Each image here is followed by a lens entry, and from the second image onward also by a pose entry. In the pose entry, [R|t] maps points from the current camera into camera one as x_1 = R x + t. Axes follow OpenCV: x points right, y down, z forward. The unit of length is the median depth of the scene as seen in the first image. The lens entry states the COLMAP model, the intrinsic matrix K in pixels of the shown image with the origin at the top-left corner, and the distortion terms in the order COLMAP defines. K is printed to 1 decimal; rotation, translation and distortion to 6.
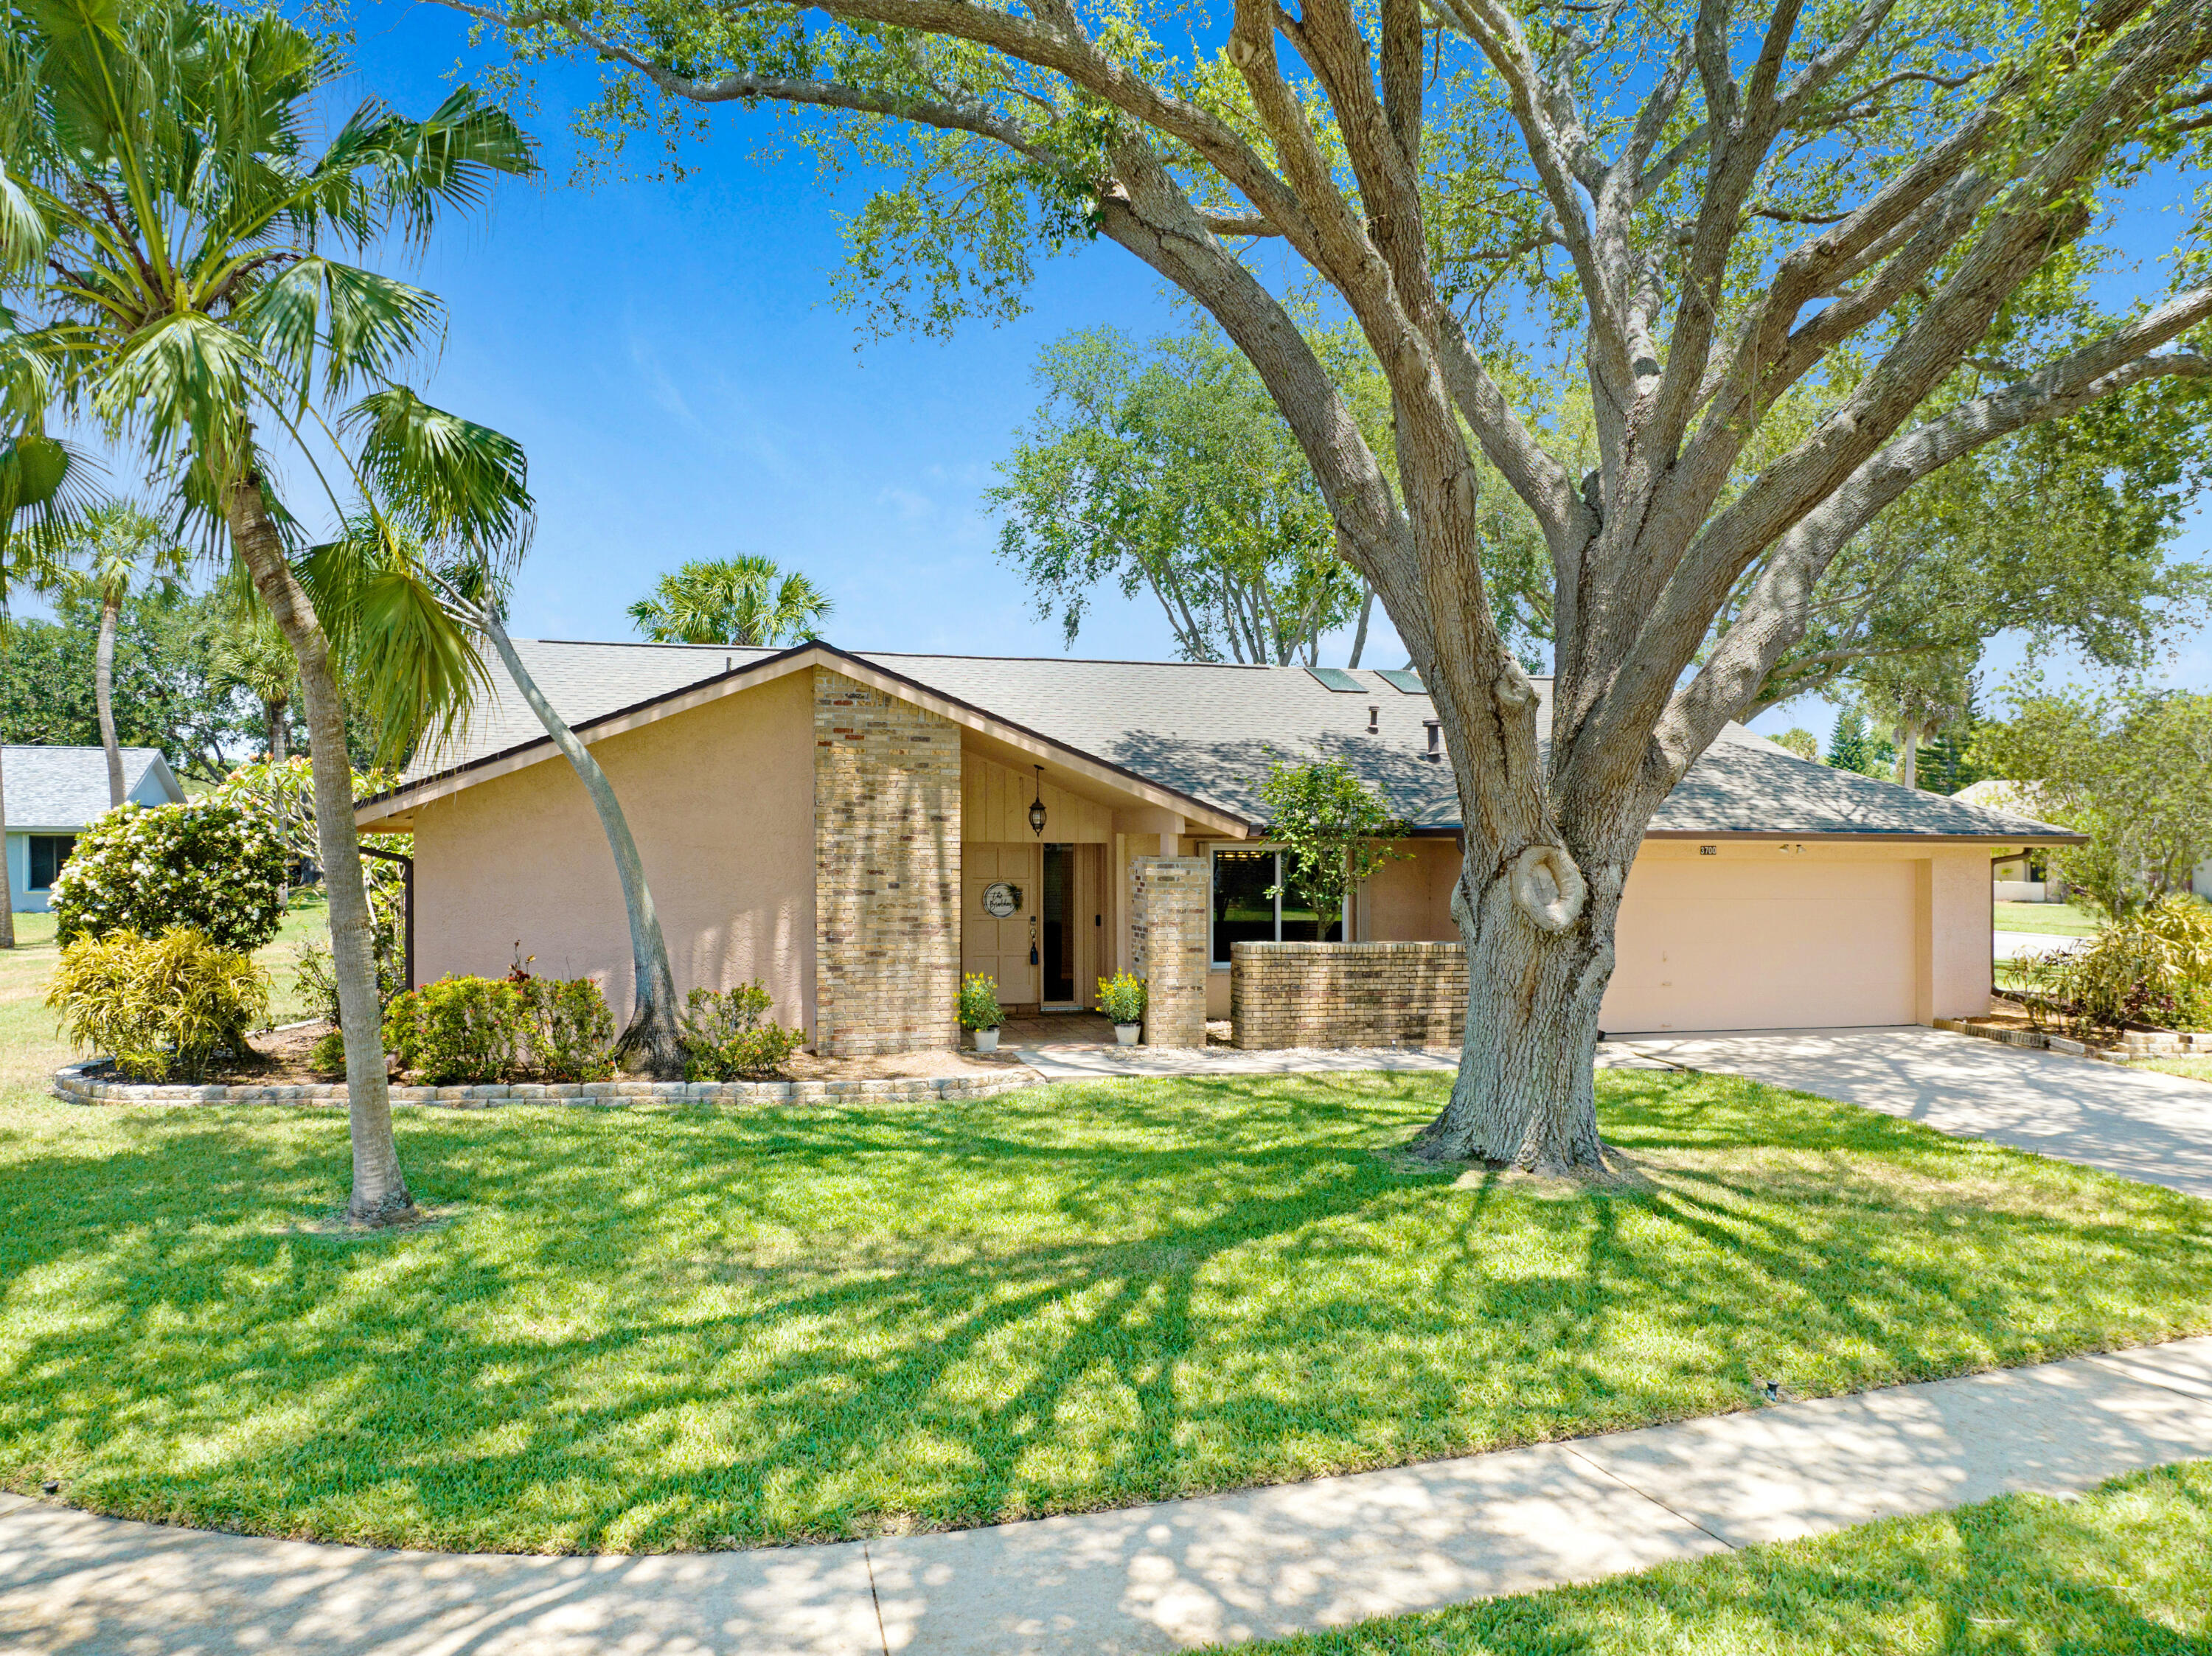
lens RADIAL K [[1612.3, 0, 1106.0], [0, 1612.3, 828.0], [0, 0, 1]] dist [-0.073842, 0.054651]
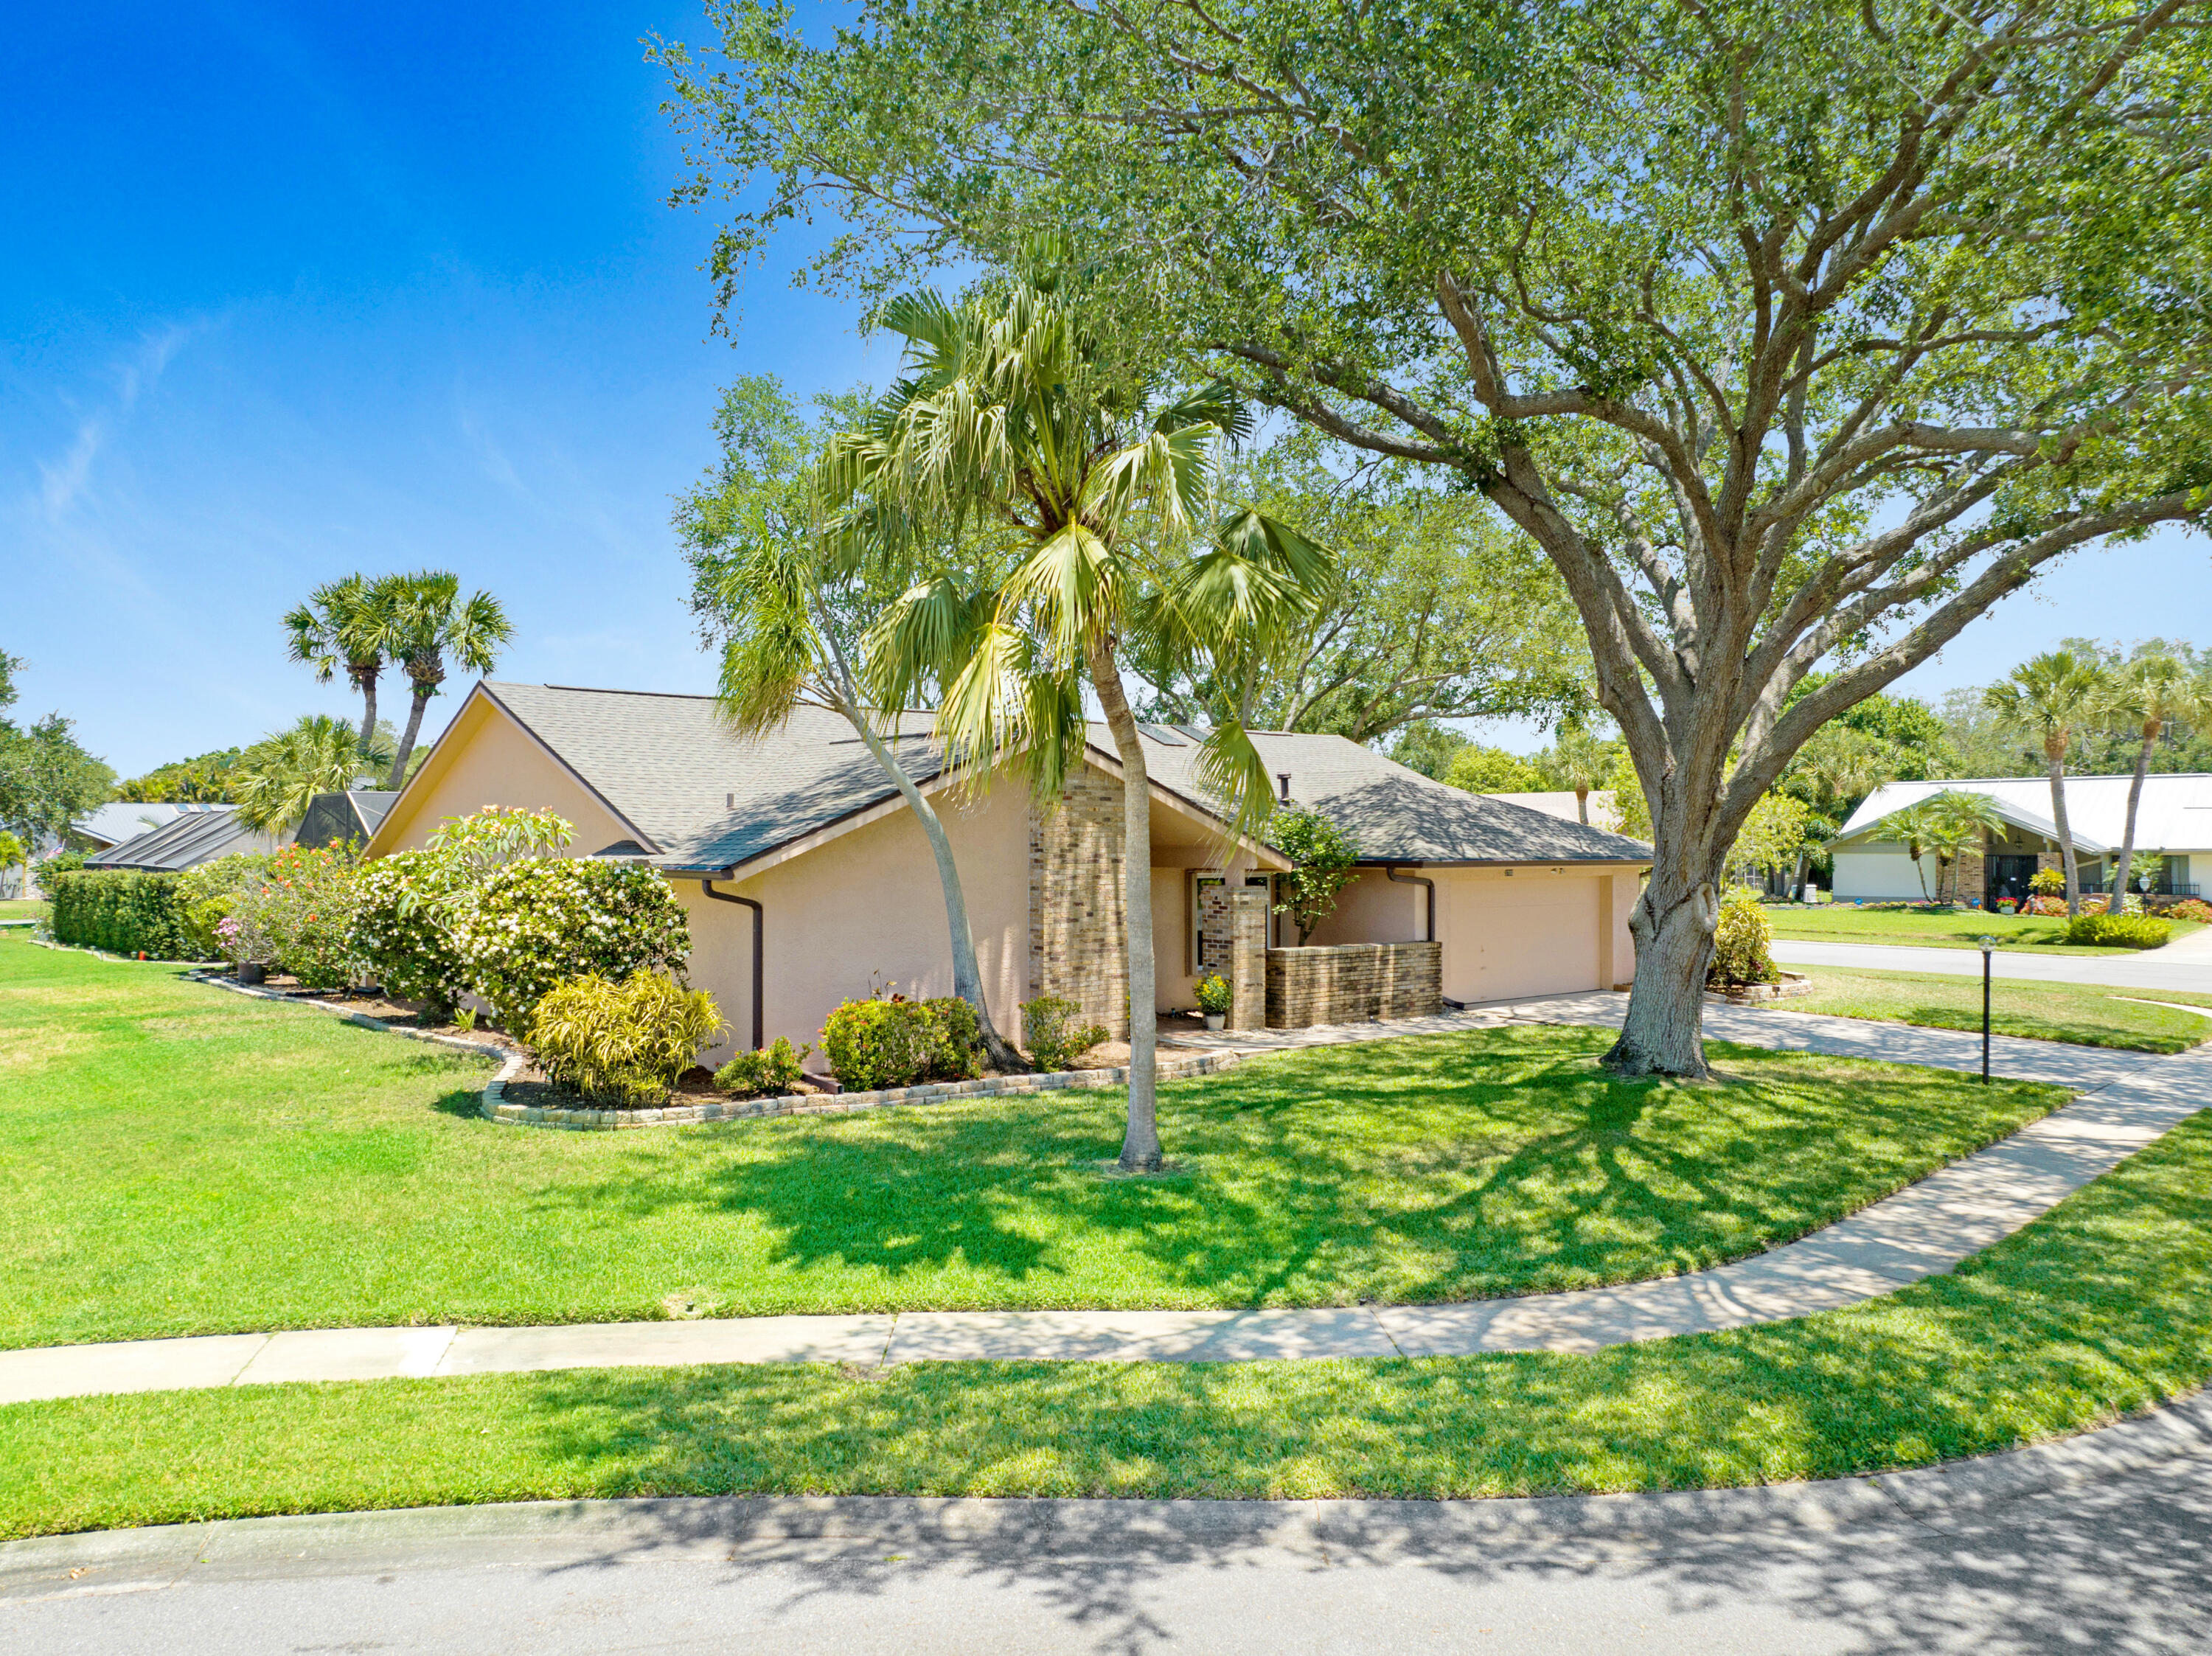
lens RADIAL K [[1680.3, 0, 1106.0], [0, 1680.3, 828.0], [0, 0, 1]] dist [0.000395, 0.001417]
pose [[0.888197, -0.003793, 0.459447, -0.836000], [0.003416, 0.999993, 0.001652, -0.039763], [-0.459450, 0.000102, 0.888204, -0.217233]]
